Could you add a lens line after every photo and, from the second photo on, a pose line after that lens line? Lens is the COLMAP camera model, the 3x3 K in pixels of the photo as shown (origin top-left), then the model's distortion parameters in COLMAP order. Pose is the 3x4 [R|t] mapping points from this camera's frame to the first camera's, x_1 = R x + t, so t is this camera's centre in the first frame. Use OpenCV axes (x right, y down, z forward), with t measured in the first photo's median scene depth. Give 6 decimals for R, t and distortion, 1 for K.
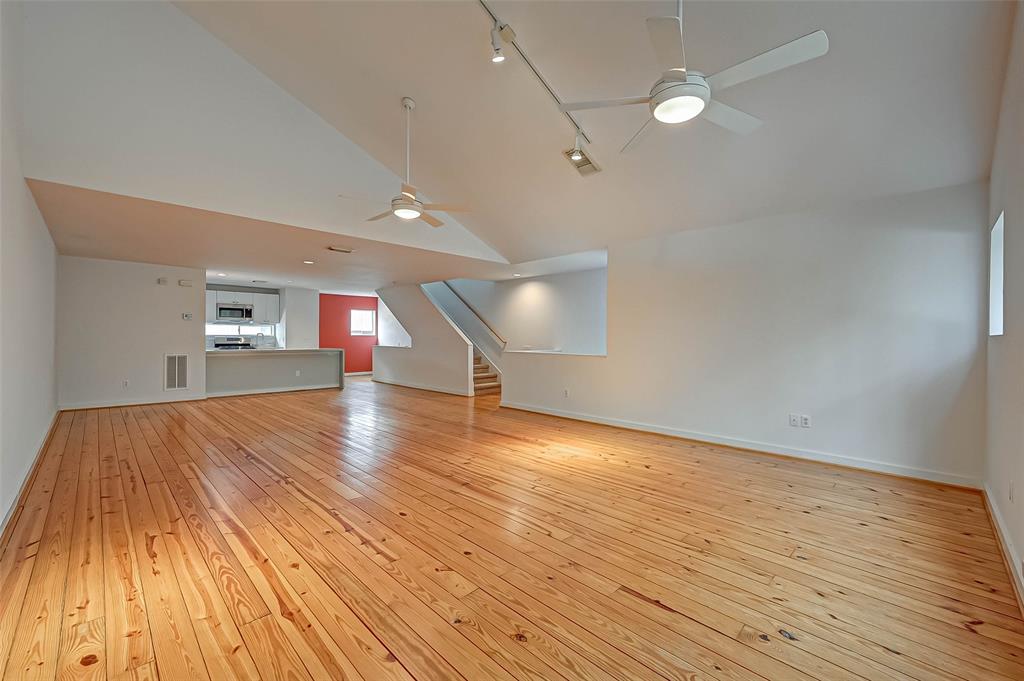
lens RADIAL K [[418.0, 0, 509.3], [0, 418.0, 338.9], [0, 0, 1]] dist [0.001235, 0.000318]
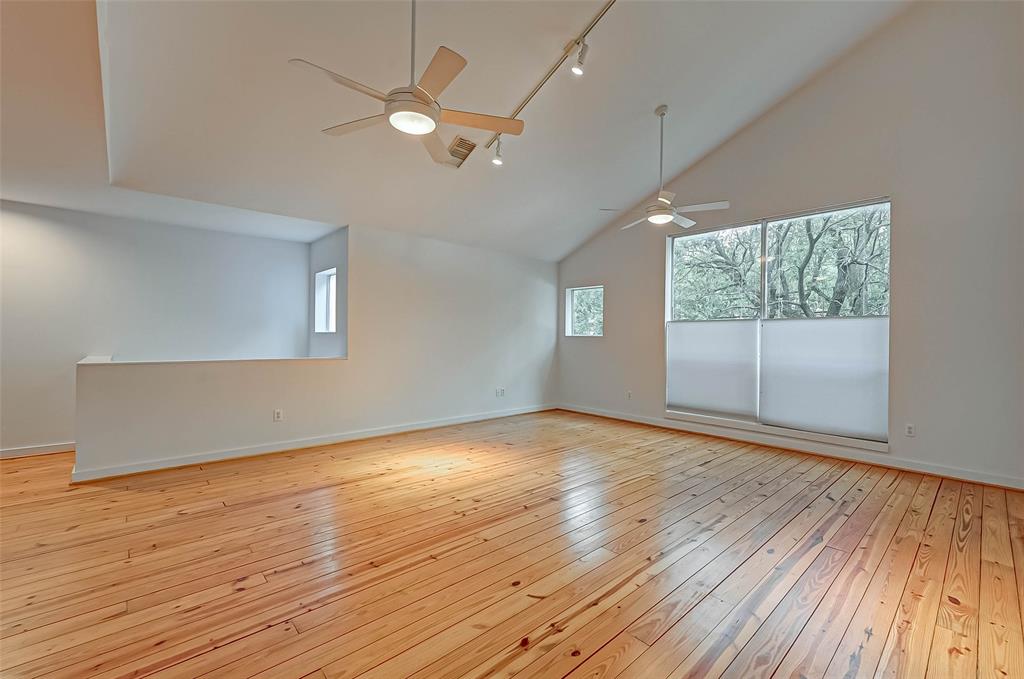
lens RADIAL K [[430.4, 0, 525.3], [0, 430.4, 335.2], [0, 0, 1]] dist [-0.001036, -0.000223]
pose [[0.031583, 0.002546, 0.999498, -0.666188], [-0.006490, 0.999976, -0.002342, -0.011456], [-0.999480, -0.006413, 0.031598, 0.641962]]
